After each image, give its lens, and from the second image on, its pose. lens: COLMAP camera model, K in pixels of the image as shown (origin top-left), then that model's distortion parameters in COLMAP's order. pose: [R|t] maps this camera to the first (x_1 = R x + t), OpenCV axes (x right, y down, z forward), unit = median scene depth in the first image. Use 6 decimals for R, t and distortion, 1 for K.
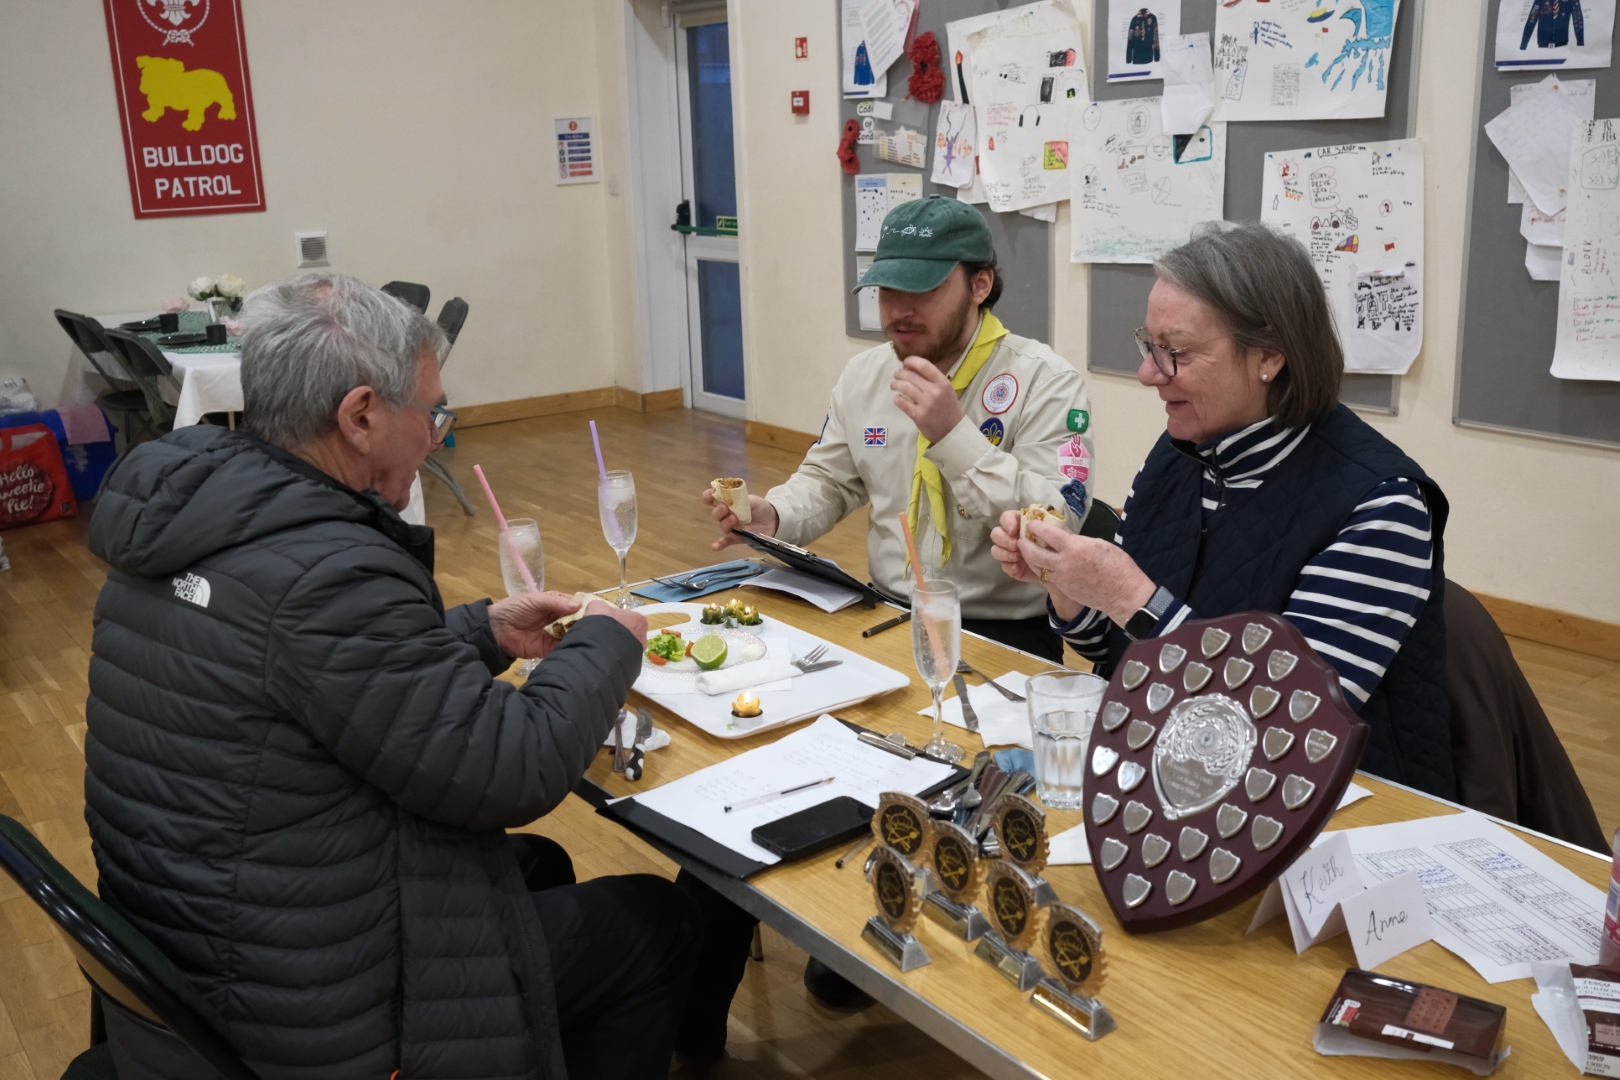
lens RADIAL K [[1538.4, 0, 801.9], [0, 1538.4, 538.5], [0, 0, 1]] dist [-0.007038, 0.000000]
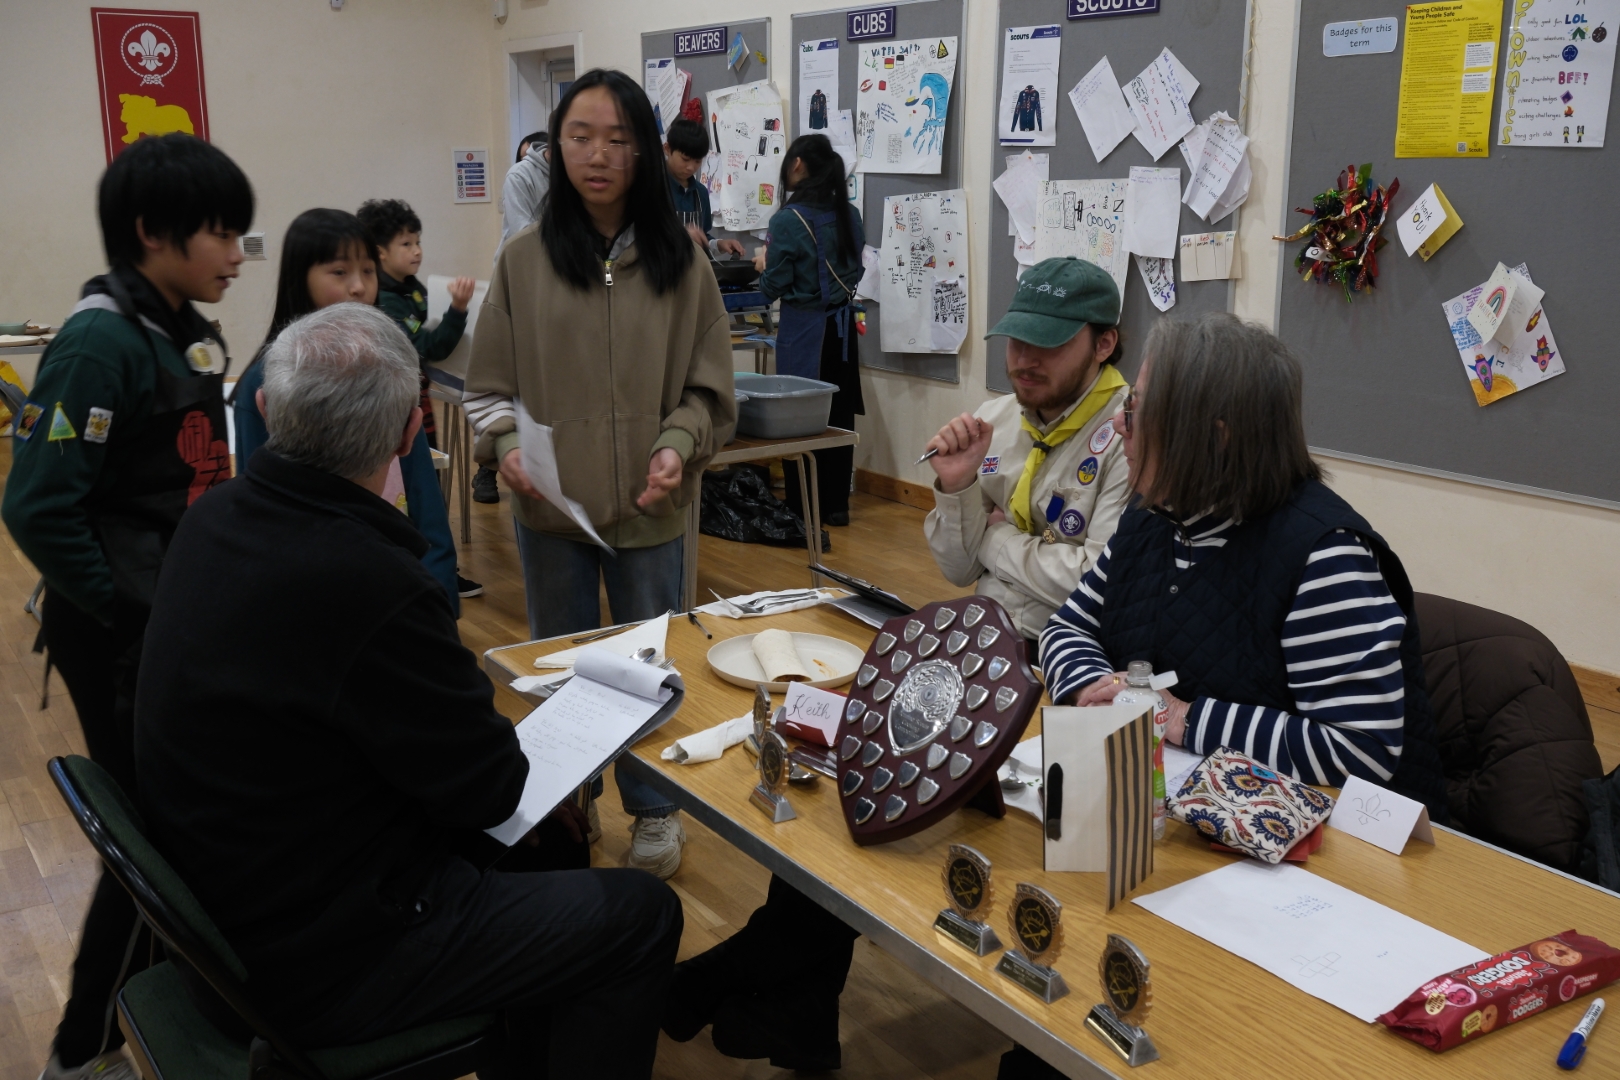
lens RADIAL K [[1538.4, 0, 806.2], [0, 1538.4, 490.8], [0, 0, 1]] dist [-0.007038, 0.000000]
pose [[0.999067, 0.037210, -0.021938, 0.253480], [-0.038199, 0.998186, -0.046533, 0.079253], [0.020167, 0.047328, 0.998676, -0.361320]]
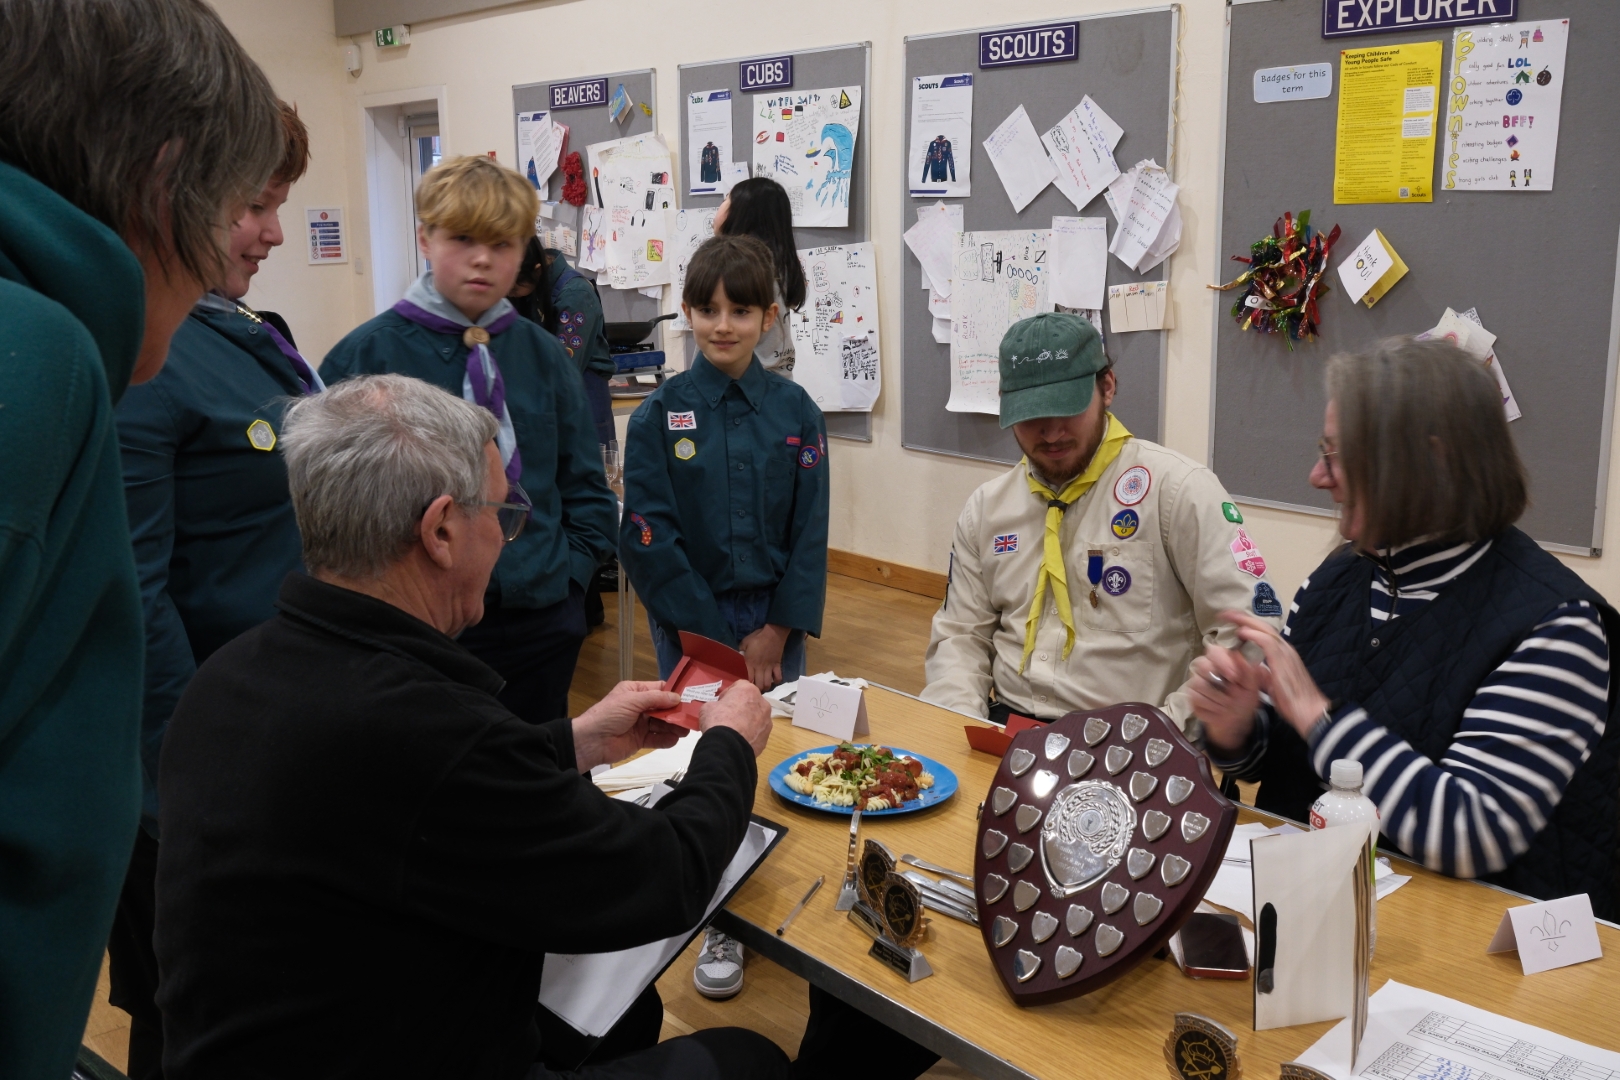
lens RADIAL K [[1538.4, 0, 800.6], [0, 1538.4, 493.9], [0, 0, 1]] dist [-0.007038, 0.000000]
pose [[0.996613, 0.005713, 0.082030, 0.191830], [0.000972, 0.996696, -0.081216, 0.067976], [-0.082223, 0.081021, 0.993315, -0.306722]]
